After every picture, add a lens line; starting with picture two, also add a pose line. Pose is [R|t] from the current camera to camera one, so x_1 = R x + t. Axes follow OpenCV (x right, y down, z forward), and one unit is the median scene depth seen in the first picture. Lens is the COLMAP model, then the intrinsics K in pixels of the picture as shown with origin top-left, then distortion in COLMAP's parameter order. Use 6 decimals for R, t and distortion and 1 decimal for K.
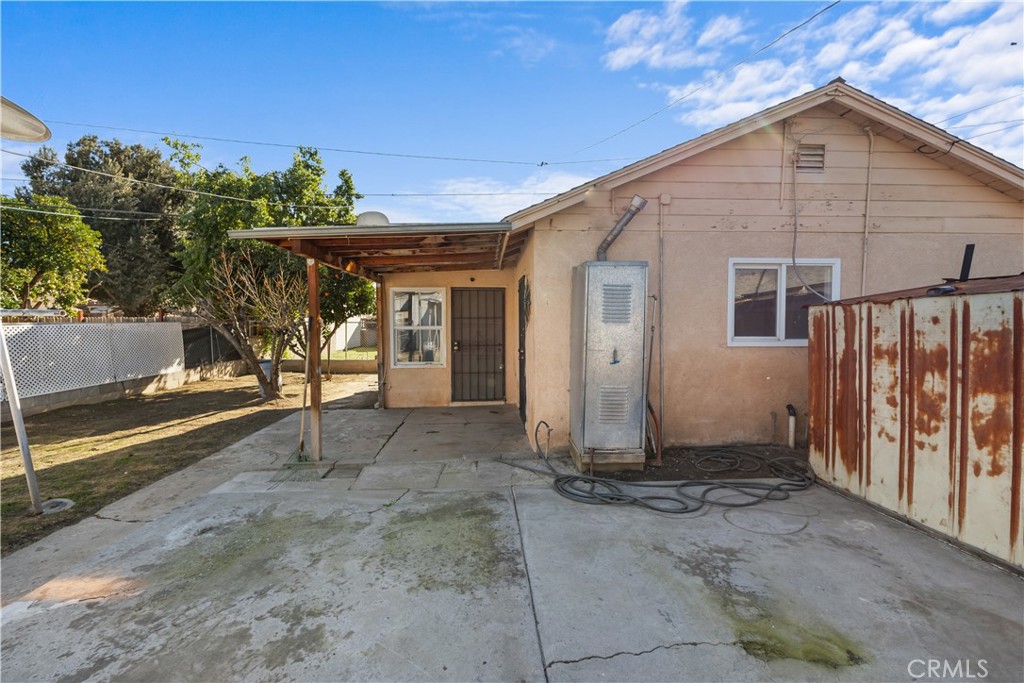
lens RADIAL K [[445.4, 0, 510.4], [0, 445.4, 340.6], [0, 0, 1]] dist [0.013808, -0.003158]
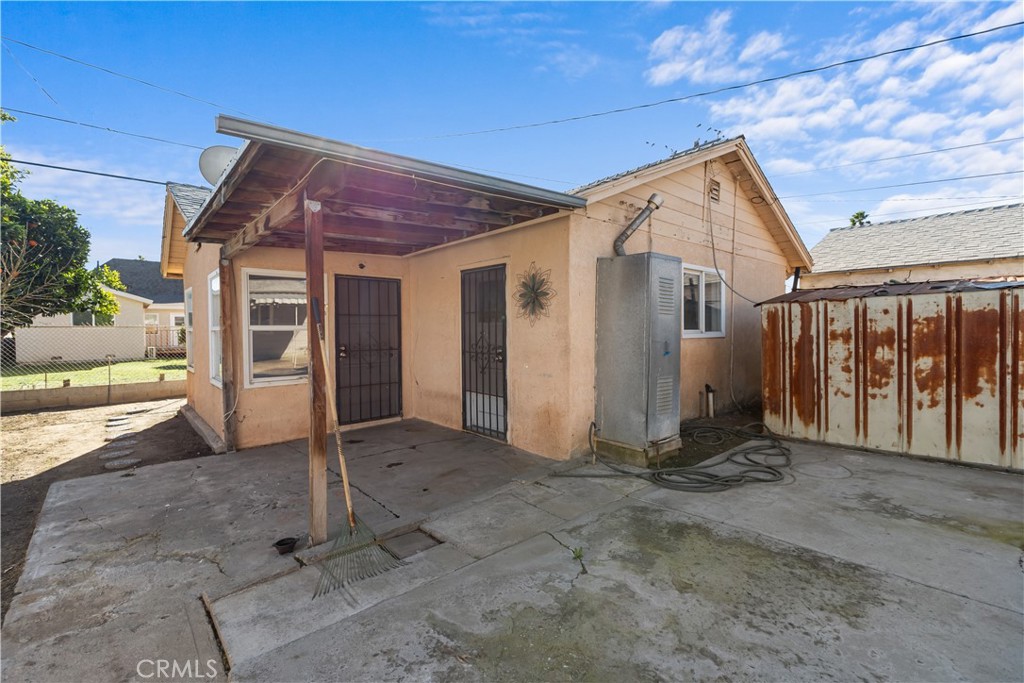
lens RADIAL K [[445.4, 0, 514.2], [0, 445.4, 340.3], [0, 0, 1]] dist [0.013808, -0.003158]
pose [[0.786006, -0.020306, 0.617885, -0.669581], [0.032661, 0.999429, -0.008704, 0.016219], [-0.617355, 0.027022, 0.786220, 0.405821]]
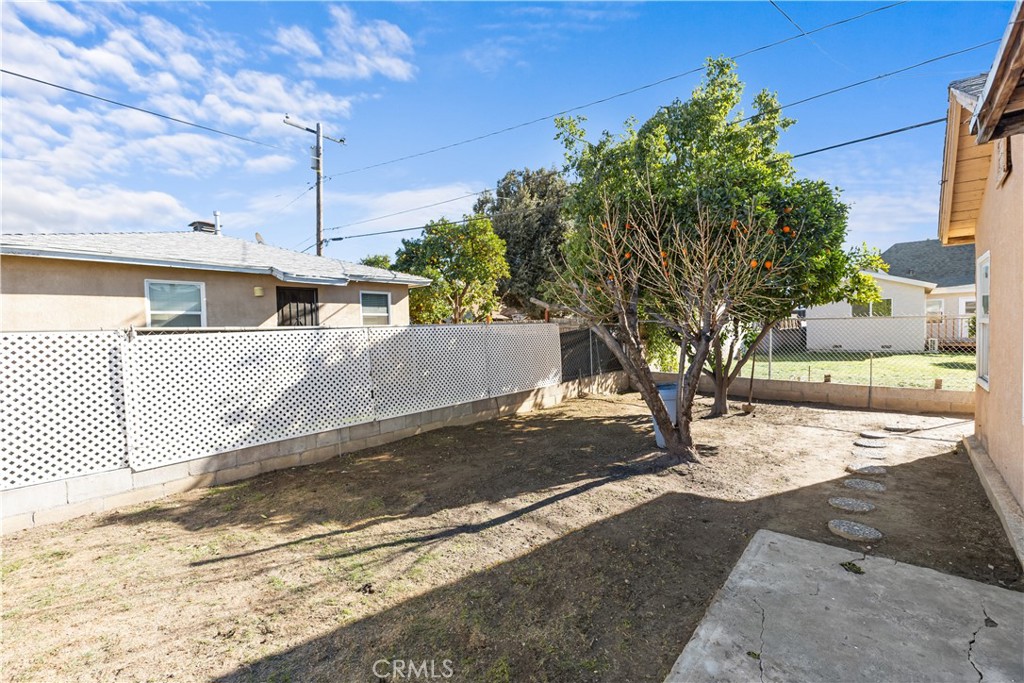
lens RADIAL K [[445.4, 0, 513.2], [0, 445.4, 339.9], [0, 0, 1]] dist [0.013808, -0.003158]
pose [[0.717361, 0.005462, -0.696680, -0.638483], [-0.010221, 0.999944, -0.002685, -0.021802], [0.696626, 0.009047, 0.717377, 0.995685]]
